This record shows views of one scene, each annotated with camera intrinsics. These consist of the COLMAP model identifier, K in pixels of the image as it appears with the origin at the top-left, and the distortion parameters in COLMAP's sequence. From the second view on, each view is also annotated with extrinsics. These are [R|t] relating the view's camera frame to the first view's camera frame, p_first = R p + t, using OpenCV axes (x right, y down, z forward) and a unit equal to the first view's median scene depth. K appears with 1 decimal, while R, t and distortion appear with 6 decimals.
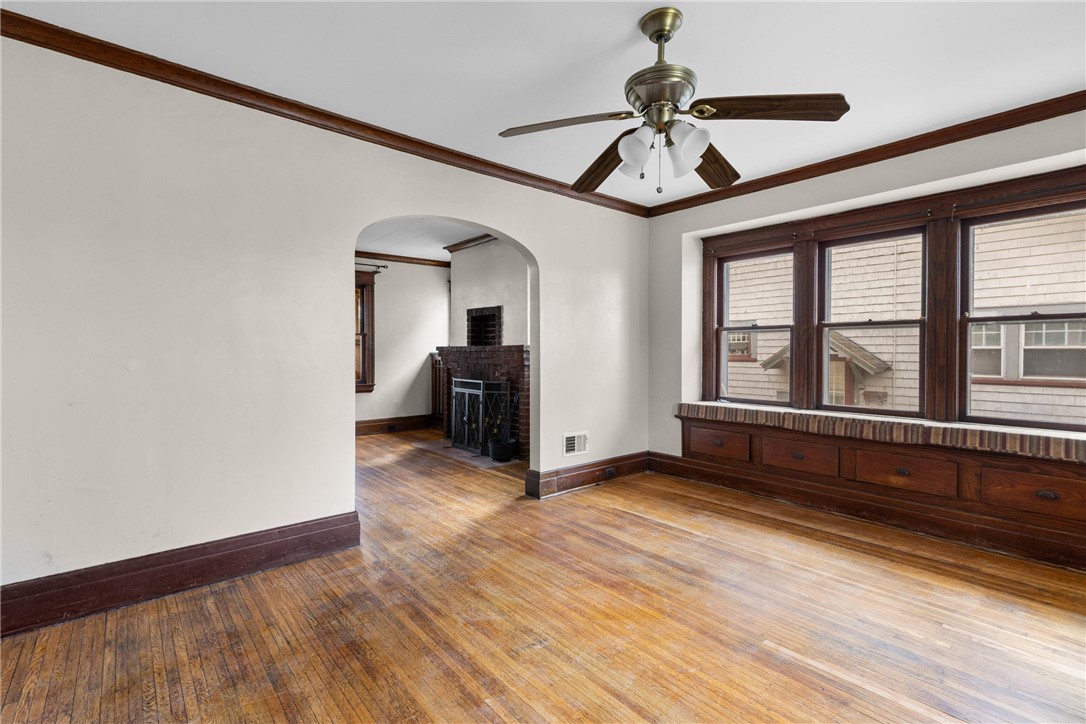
lens RADIAL K [[486.4, 0, 535.8], [0, 486.4, 358.1], [0, 0, 1]] dist [0.000382, 0.000107]
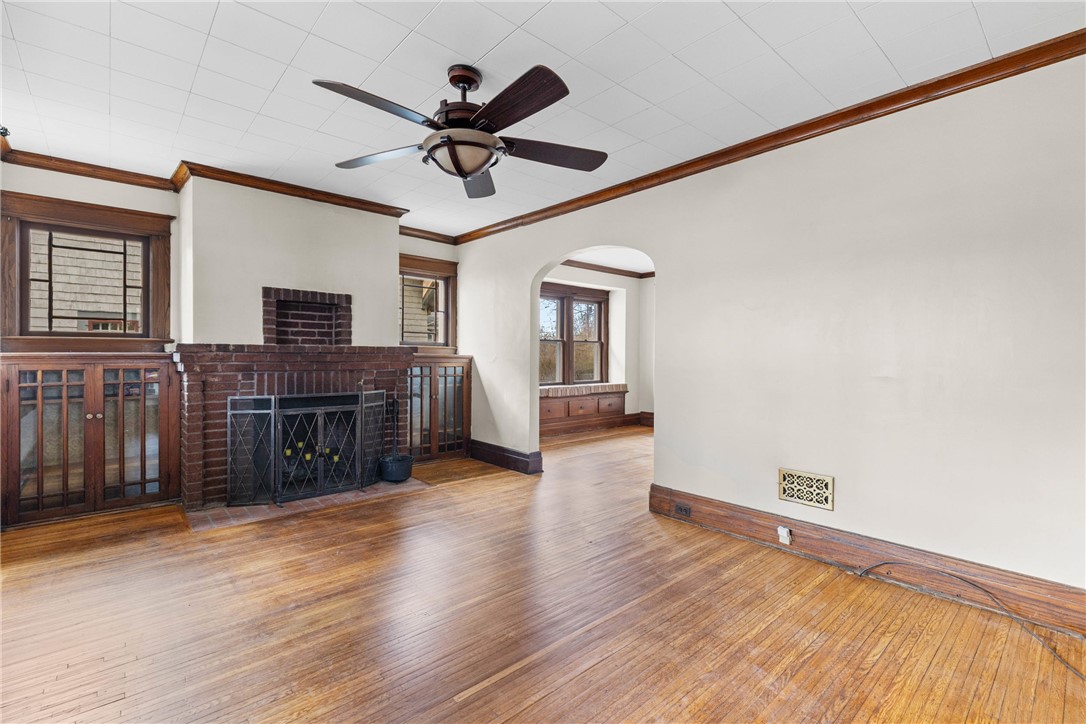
lens RADIAL K [[486.4, 0, 535.8], [0, 486.4, 358.1], [0, 0, 1]] dist [0.000382, 0.000107]
pose [[-0.024214, -0.009342, 0.999663, -1.466470], [0.004971, 0.999943, 0.009465, -0.019333], [-0.999694, 0.005198, -0.024166, 1.226931]]
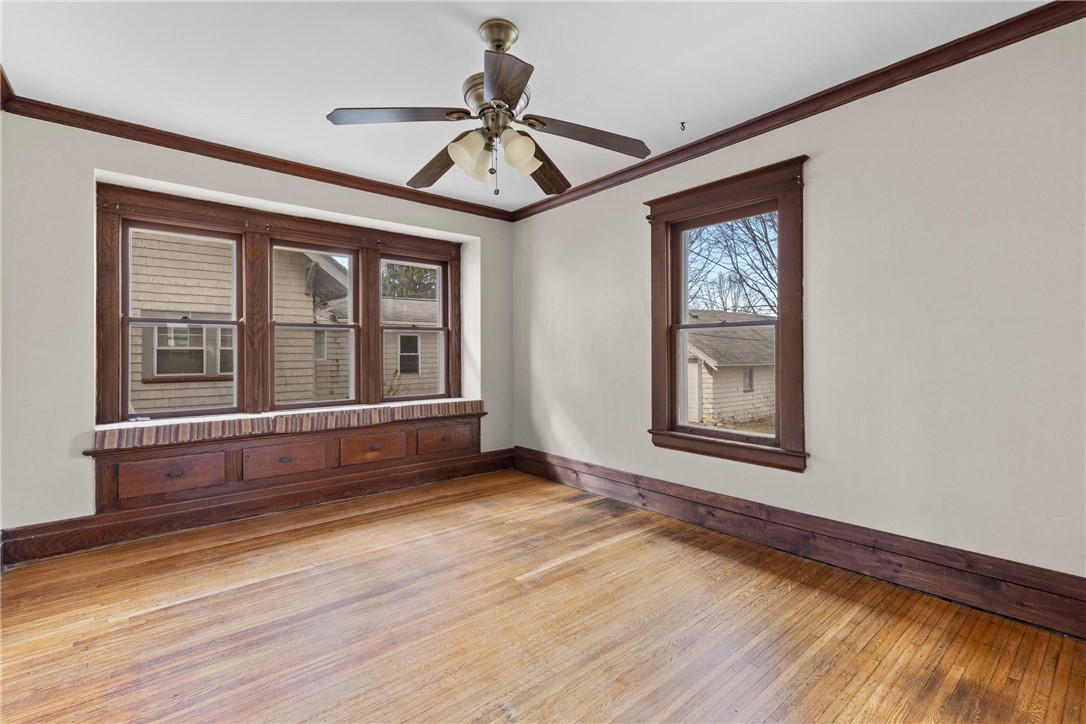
lens RADIAL K [[490.4, 0, 540.9], [0, 490.4, 349.8], [0, 0, 1]] dist [0.001662, 0.000259]
pose [[-0.005322, 0.003493, 0.999980, -0.479555], [0.016355, 0.999860, -0.003406, -0.003629], [-0.999852, 0.016336, -0.005379, 0.559185]]
